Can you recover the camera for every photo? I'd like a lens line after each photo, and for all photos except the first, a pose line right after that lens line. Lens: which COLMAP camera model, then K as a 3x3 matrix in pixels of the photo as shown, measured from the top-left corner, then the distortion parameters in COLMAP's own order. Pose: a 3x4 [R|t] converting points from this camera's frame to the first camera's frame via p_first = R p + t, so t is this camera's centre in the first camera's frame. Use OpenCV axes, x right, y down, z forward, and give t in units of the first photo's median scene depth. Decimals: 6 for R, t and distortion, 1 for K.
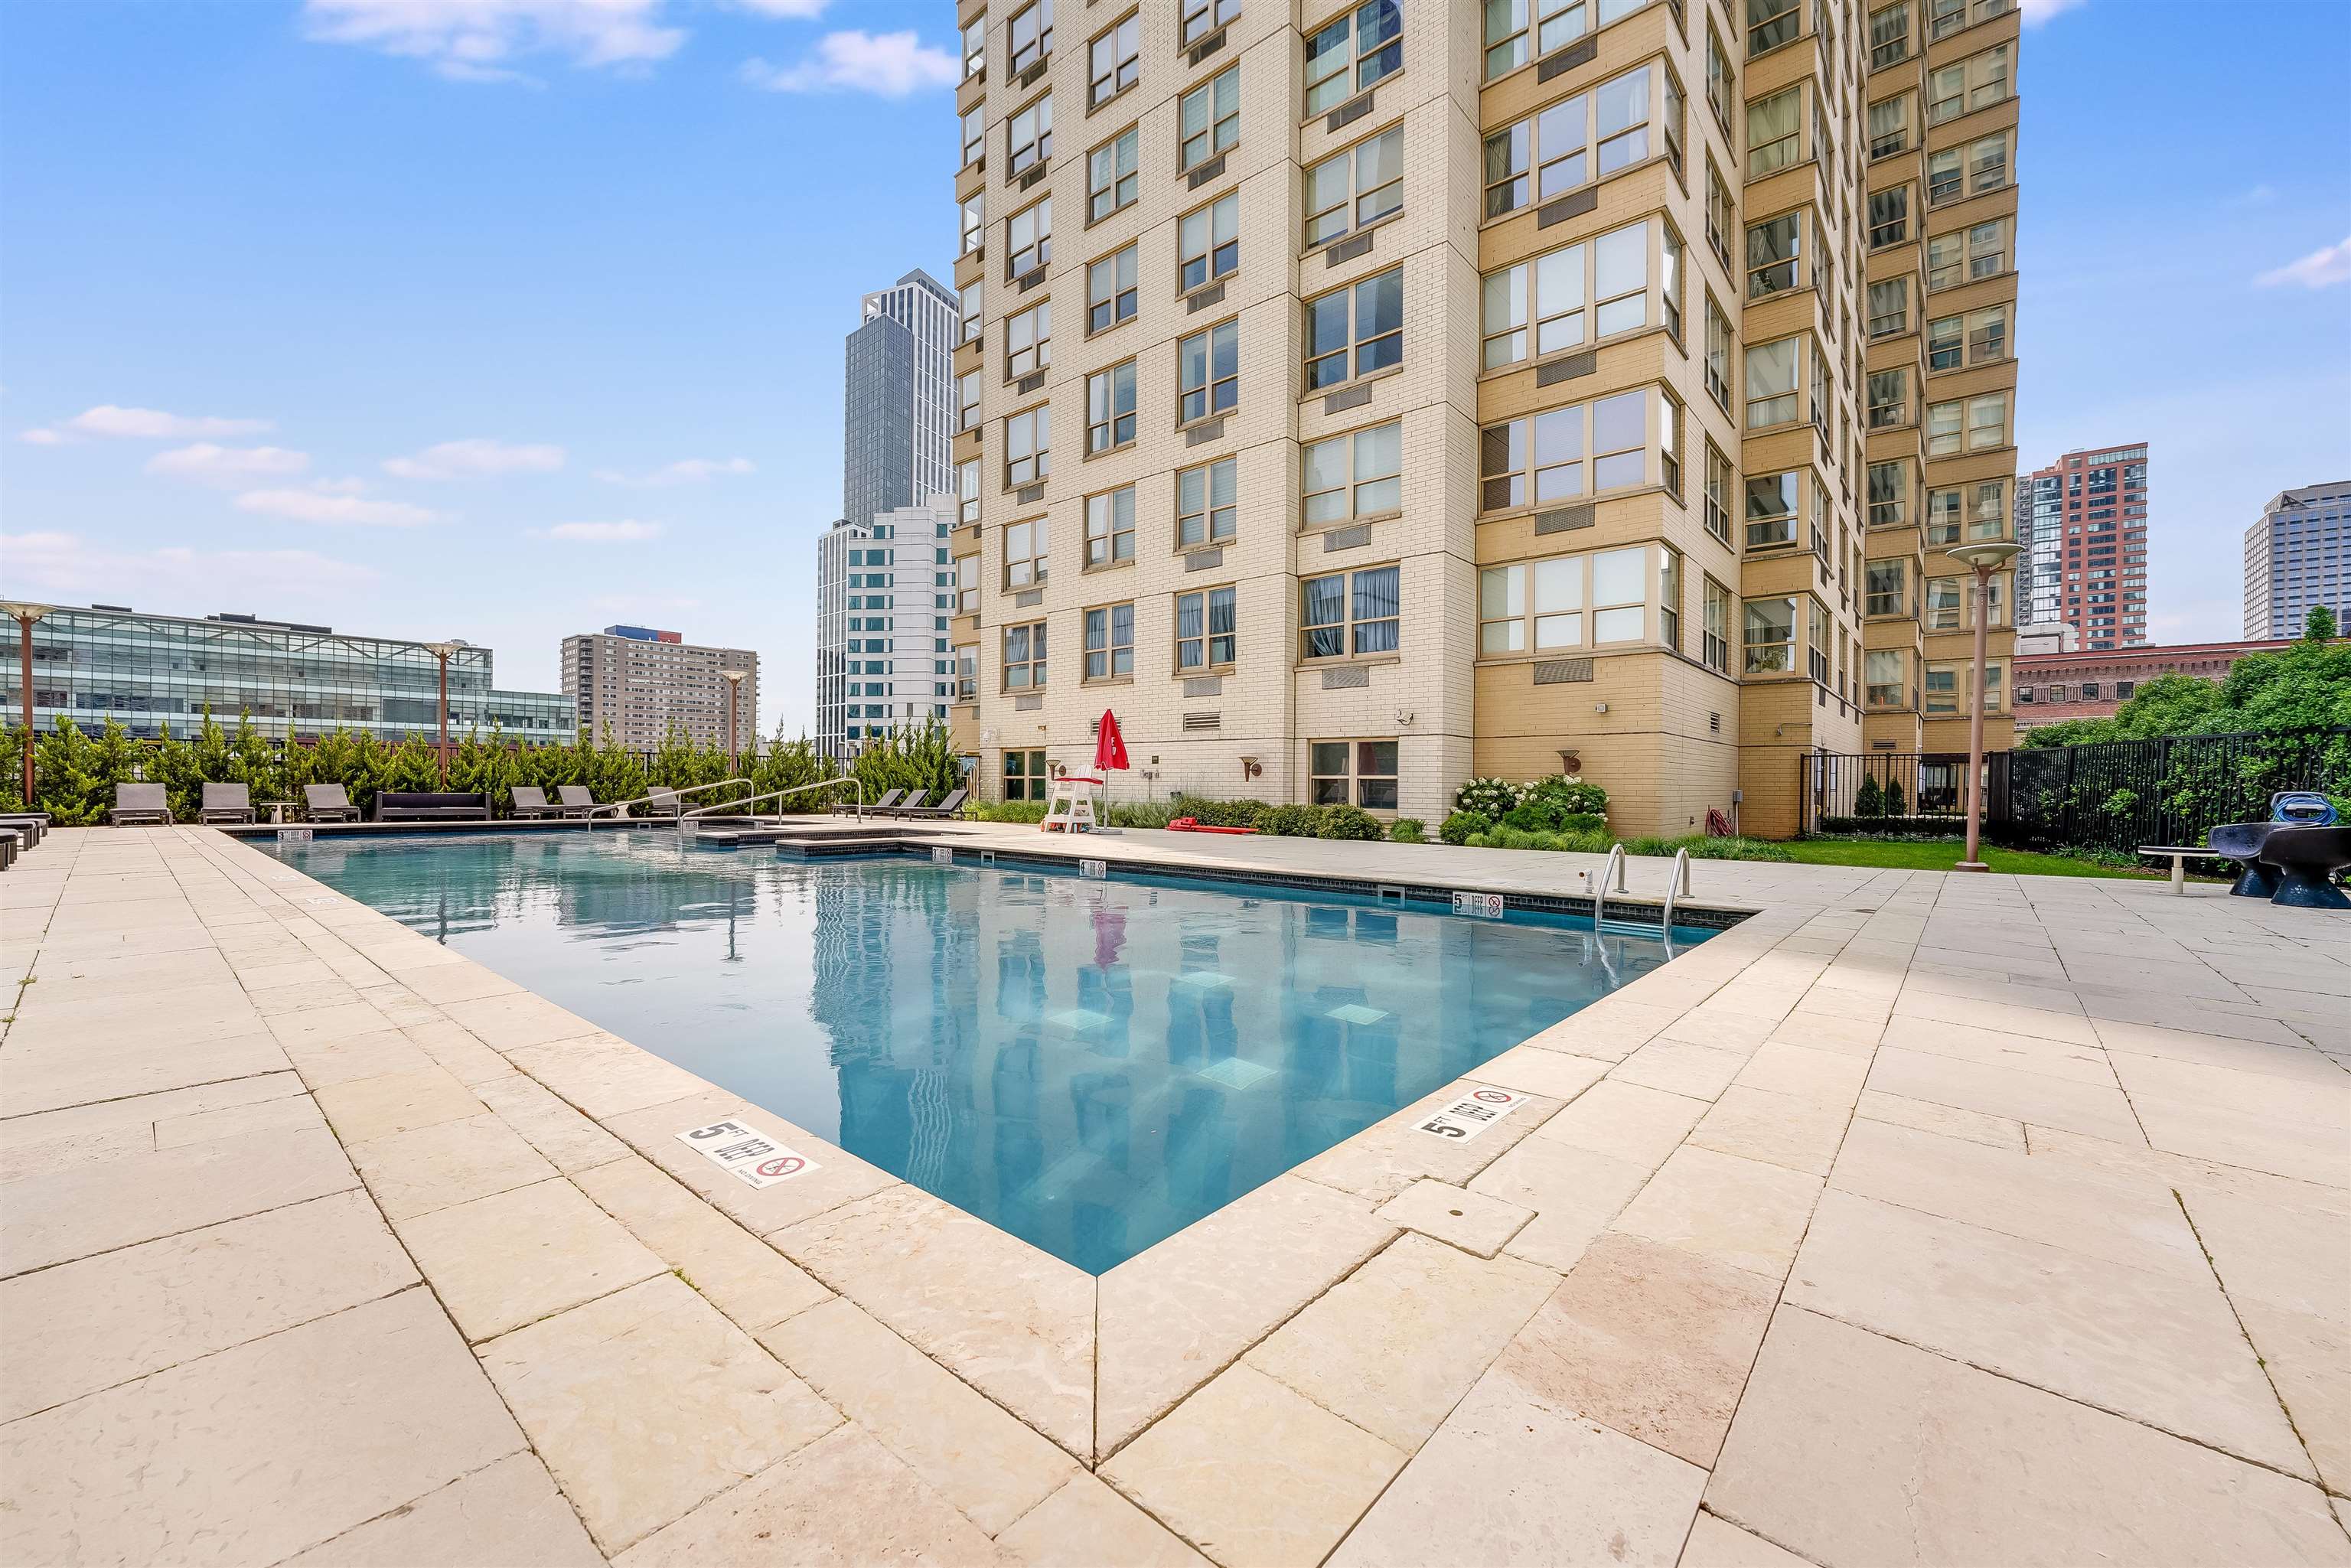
lens RADIAL K [[951.4, 0, 1192.0], [0, 951.4, 785.4], [0, 0, 1]] dist [-0.002295, 0.000280]
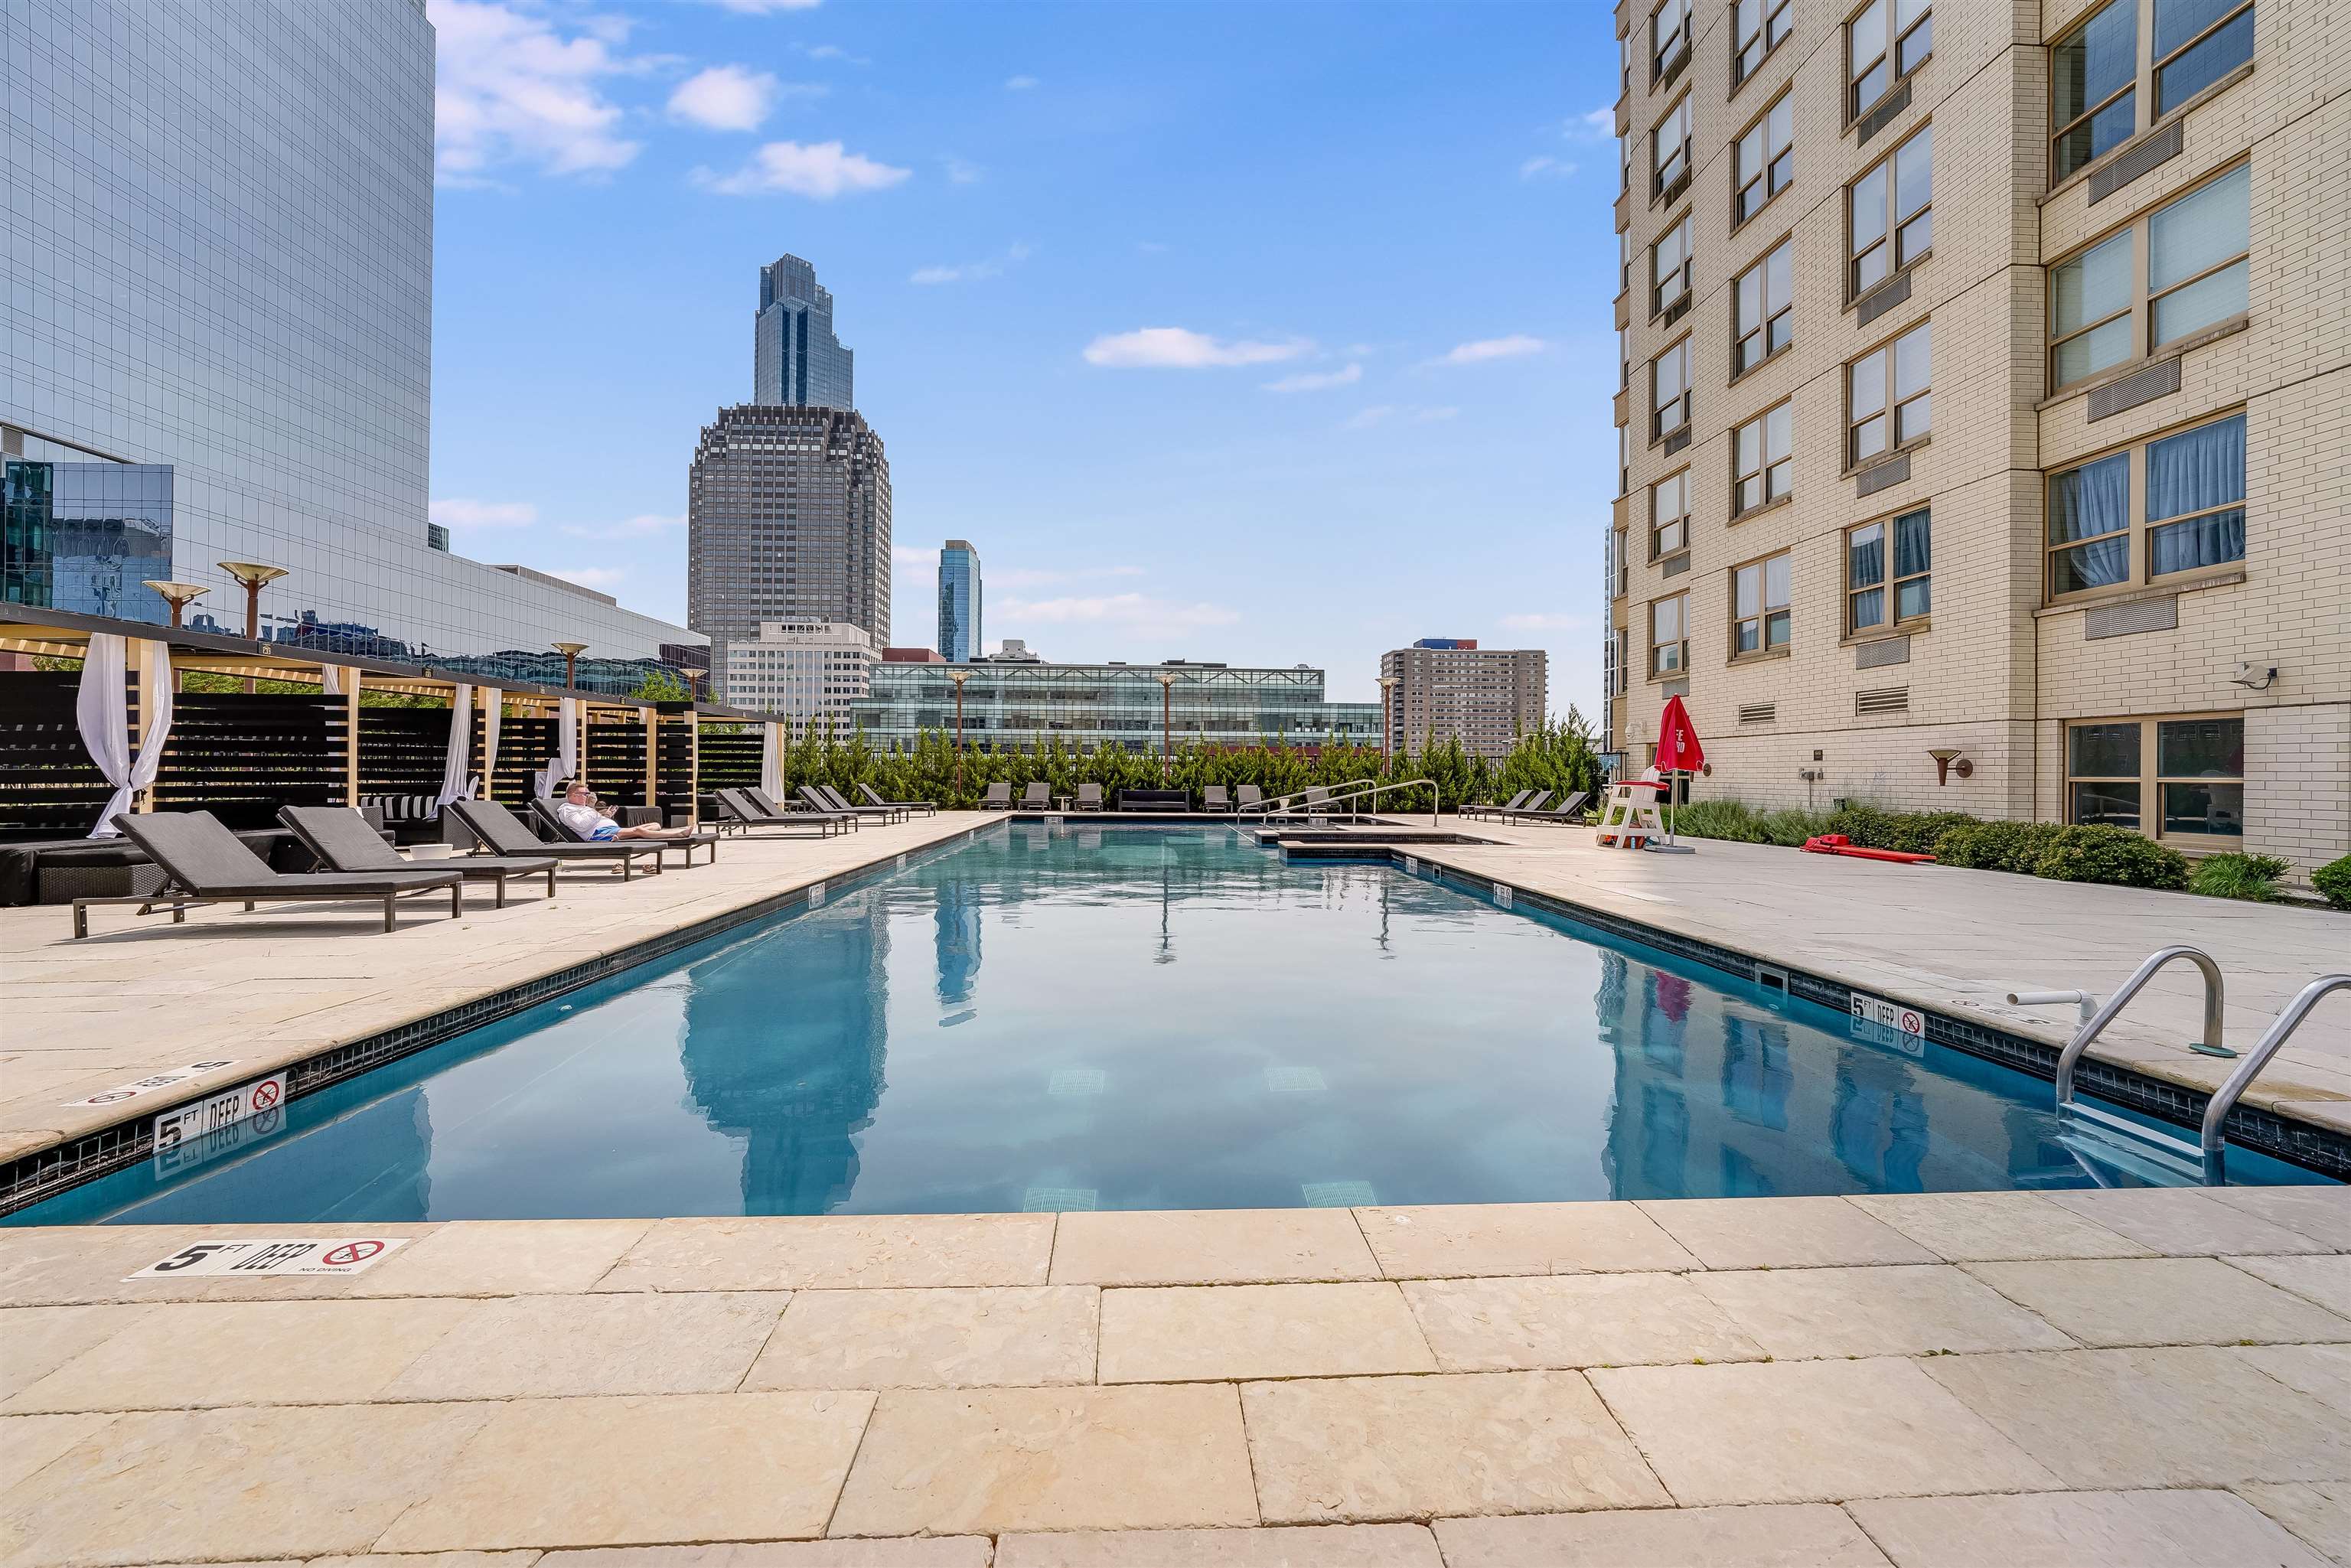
lens RADIAL K [[951.4, 0, 1180.7], [0, 951.4, 775.4], [0, 0, 1]] dist [-0.002295, 0.000280]
pose [[0.685241, -0.001437, -0.728315, 0.178370], [-0.001837, 0.999991, -0.003701, -0.007917], [0.728314, 0.003874, 0.685232, 0.127494]]
